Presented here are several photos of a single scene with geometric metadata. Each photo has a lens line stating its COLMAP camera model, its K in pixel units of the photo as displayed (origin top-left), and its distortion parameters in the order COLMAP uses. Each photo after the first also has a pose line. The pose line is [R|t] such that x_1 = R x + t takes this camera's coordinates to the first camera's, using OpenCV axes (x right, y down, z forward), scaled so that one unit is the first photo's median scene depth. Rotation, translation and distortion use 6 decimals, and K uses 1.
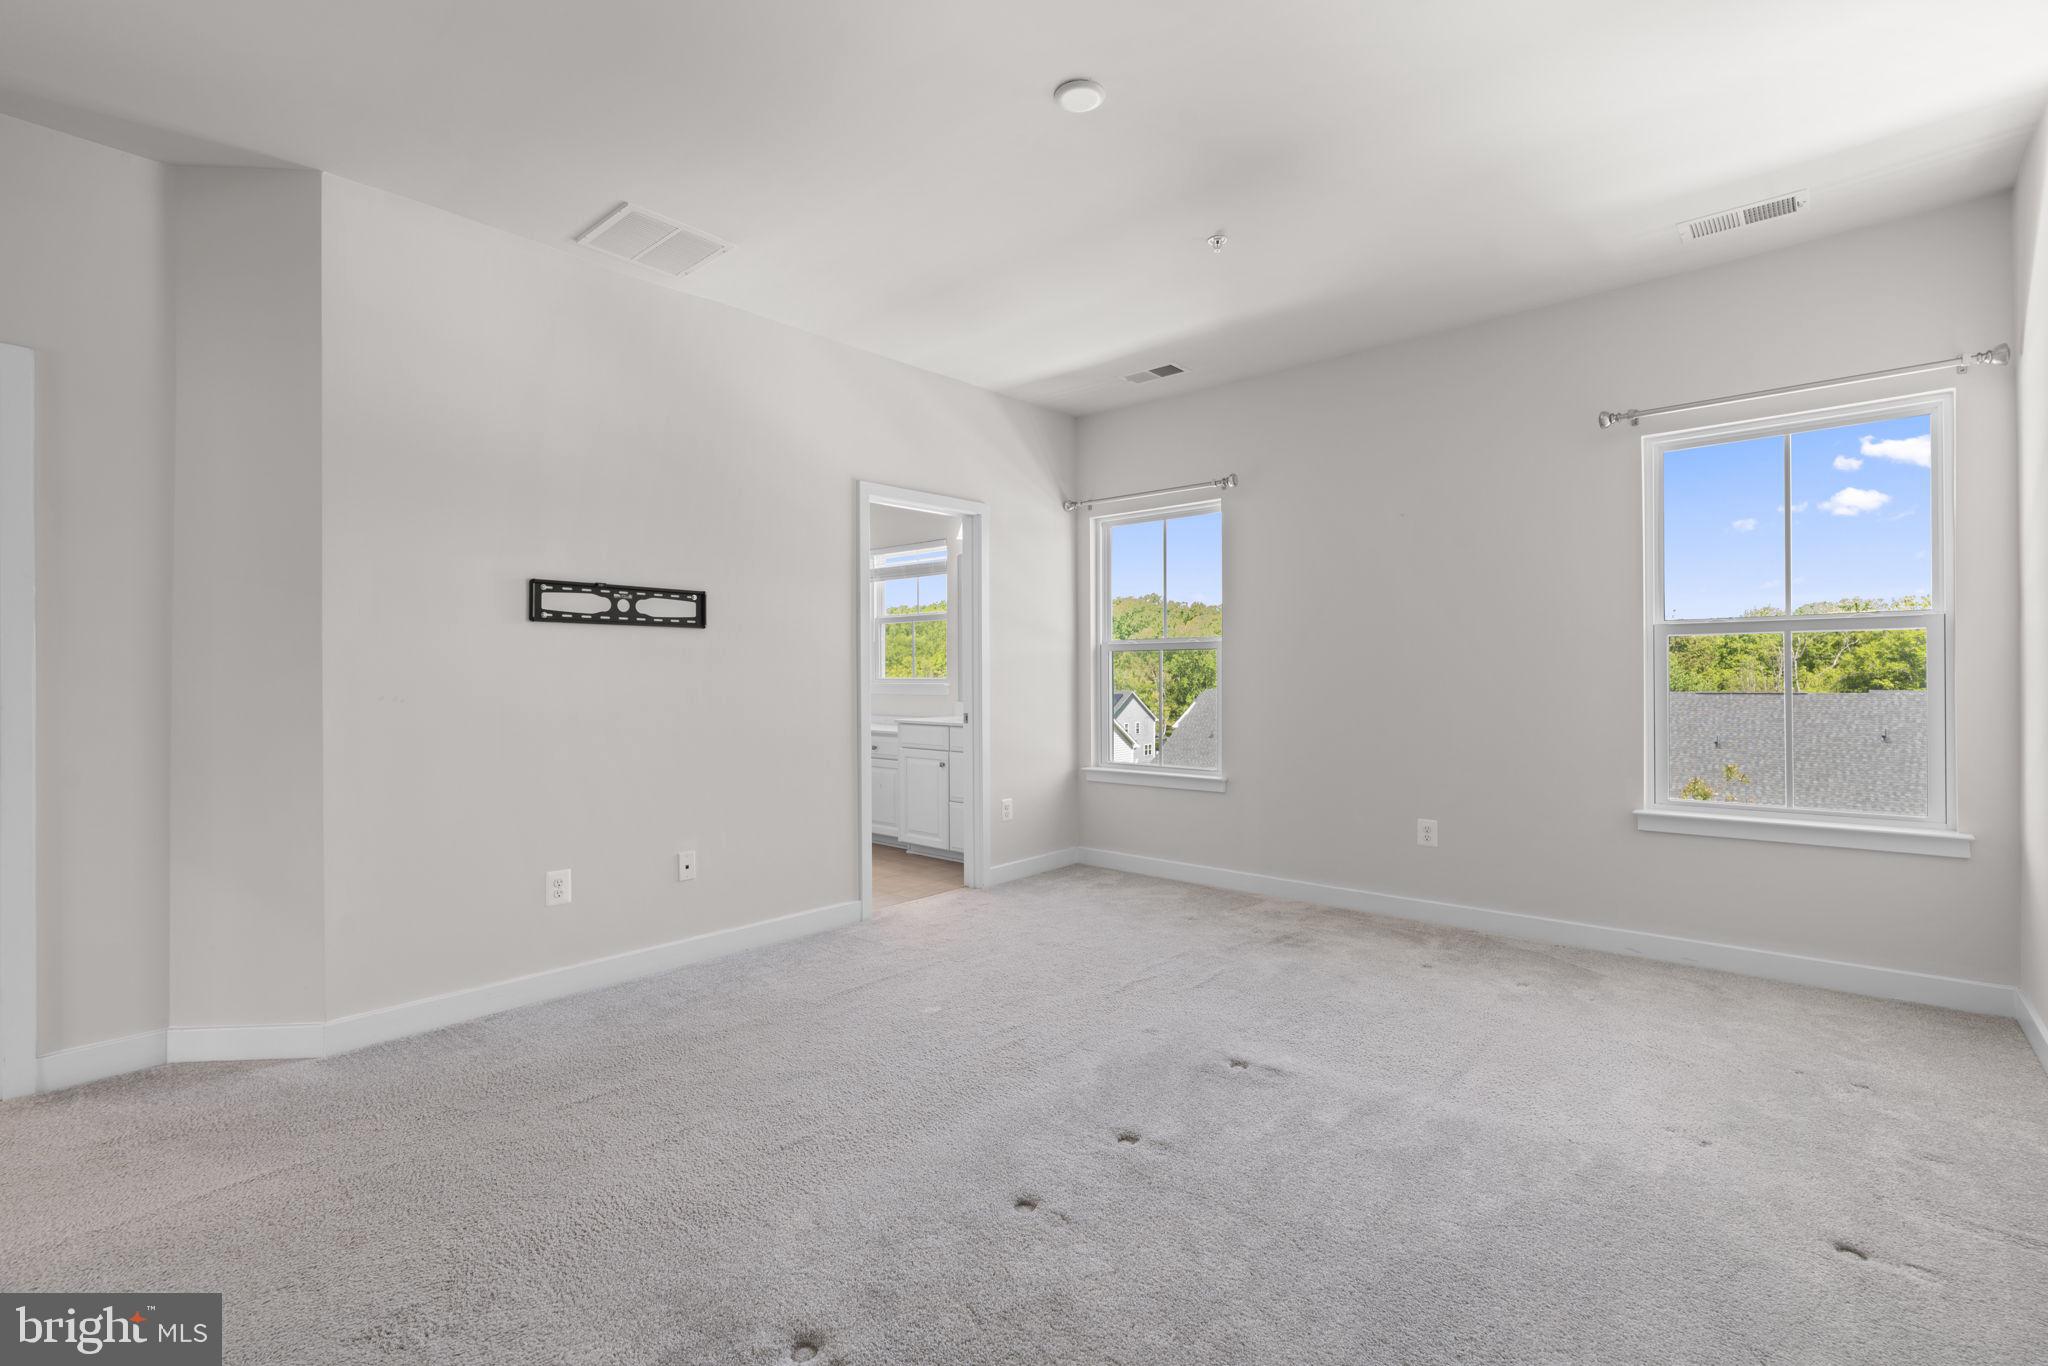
lens RADIAL K [[937.2, 0, 1033.8], [0, 937.2, 669.3], [0, 0, 1]] dist [-0.006198, -0.001256]
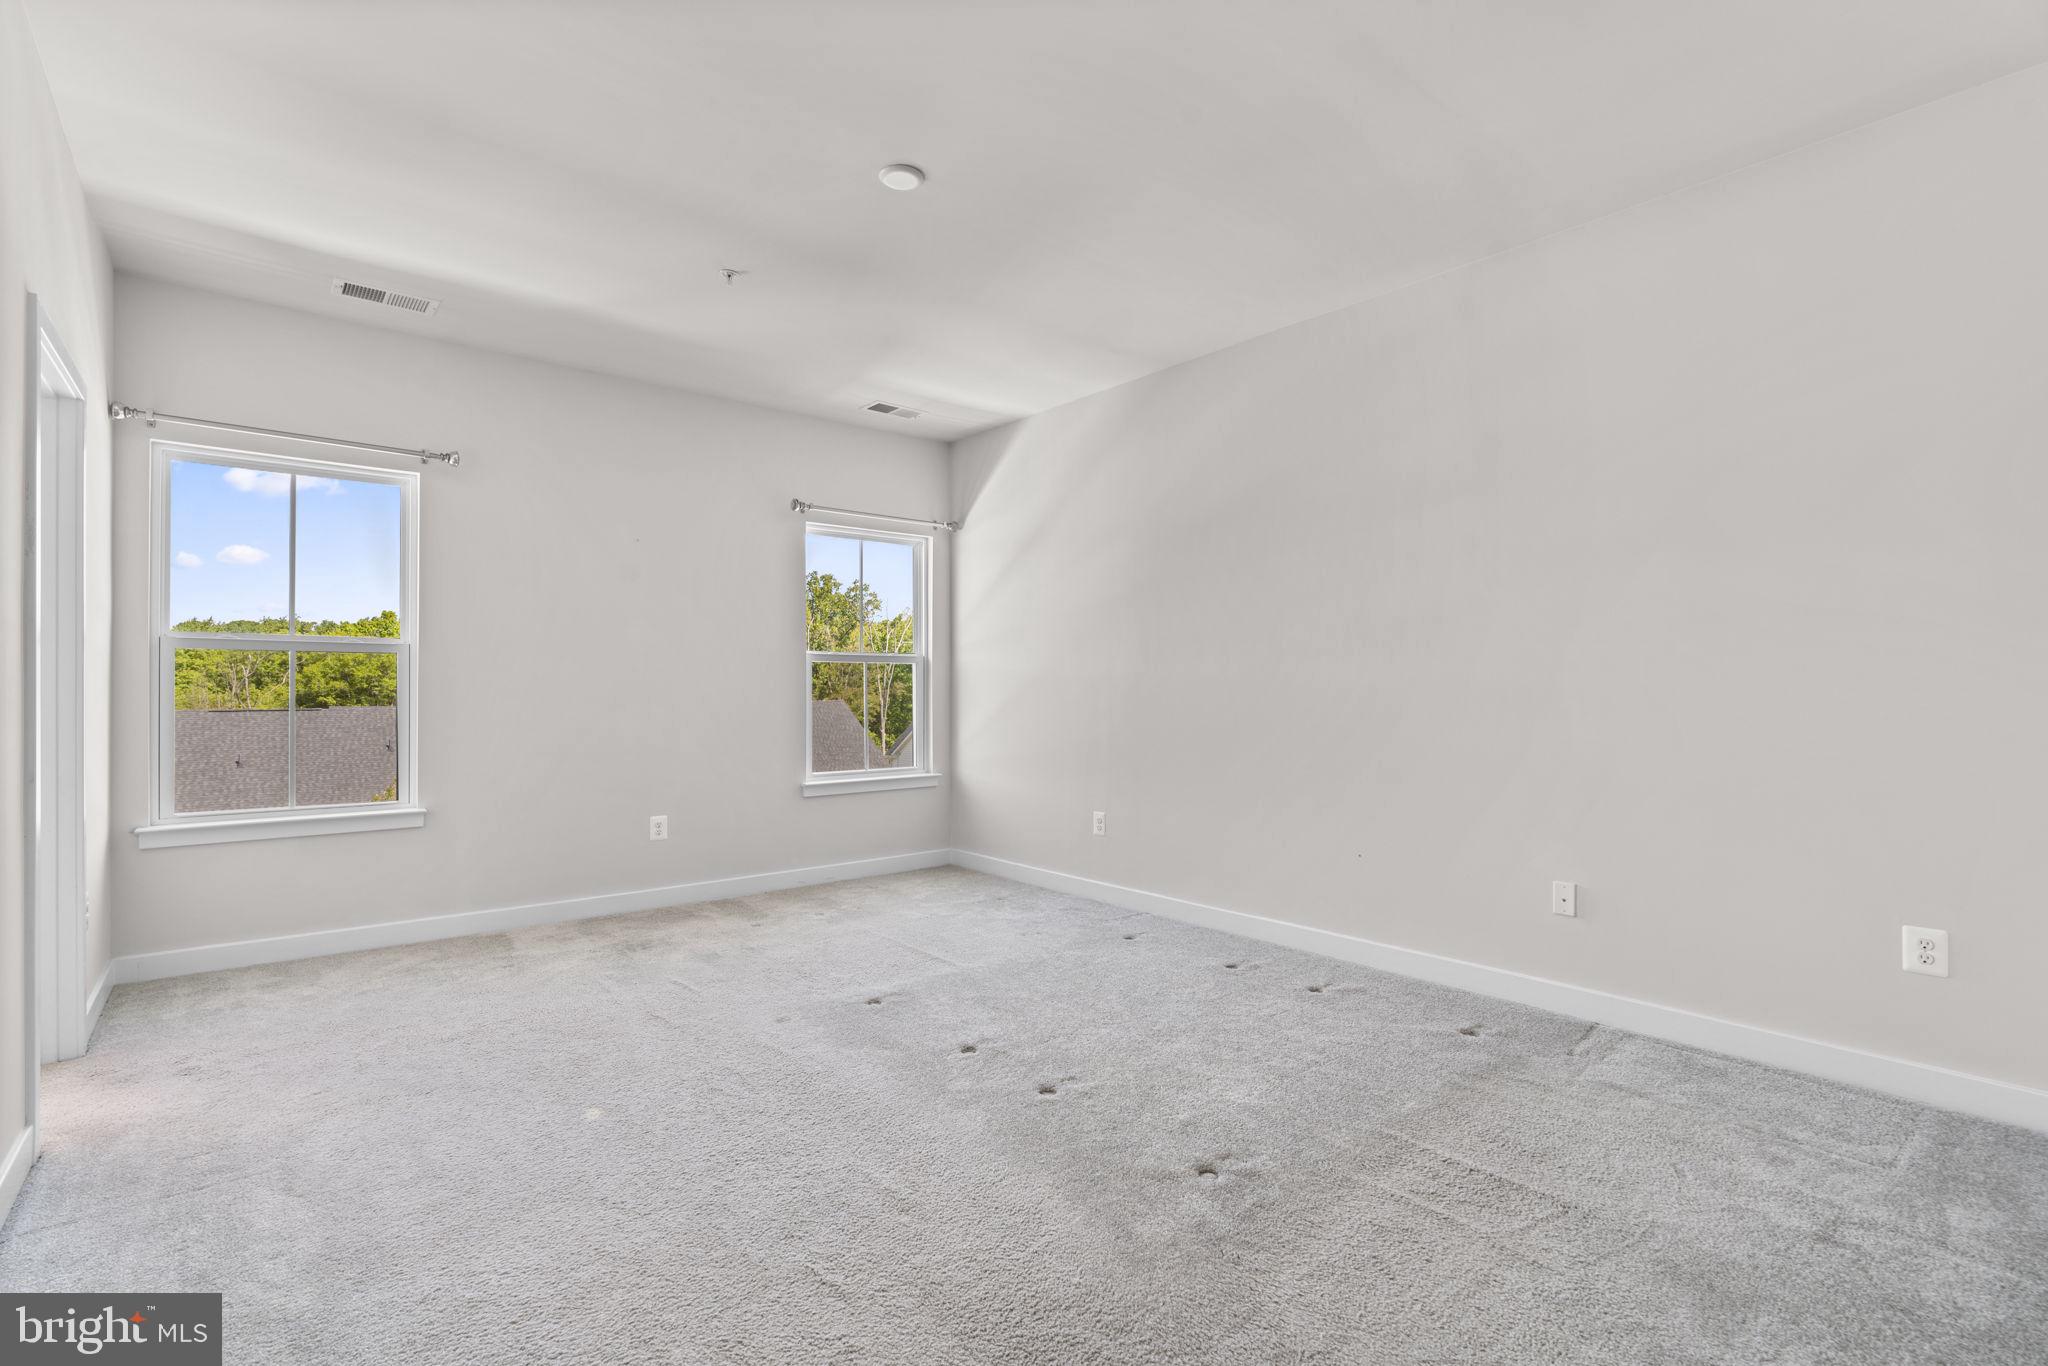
lens RADIAL K [[937.2, 0, 1017.9], [0, 937.2, 682.3], [0, 0, 1]] dist [-0.006198, -0.001256]
pose [[0.133179, 0.014484, 0.990986, -0.113101], [-0.008986, 0.999870, -0.013406, 0.001944], [-0.991051, -0.007119, 0.133291, 0.075074]]
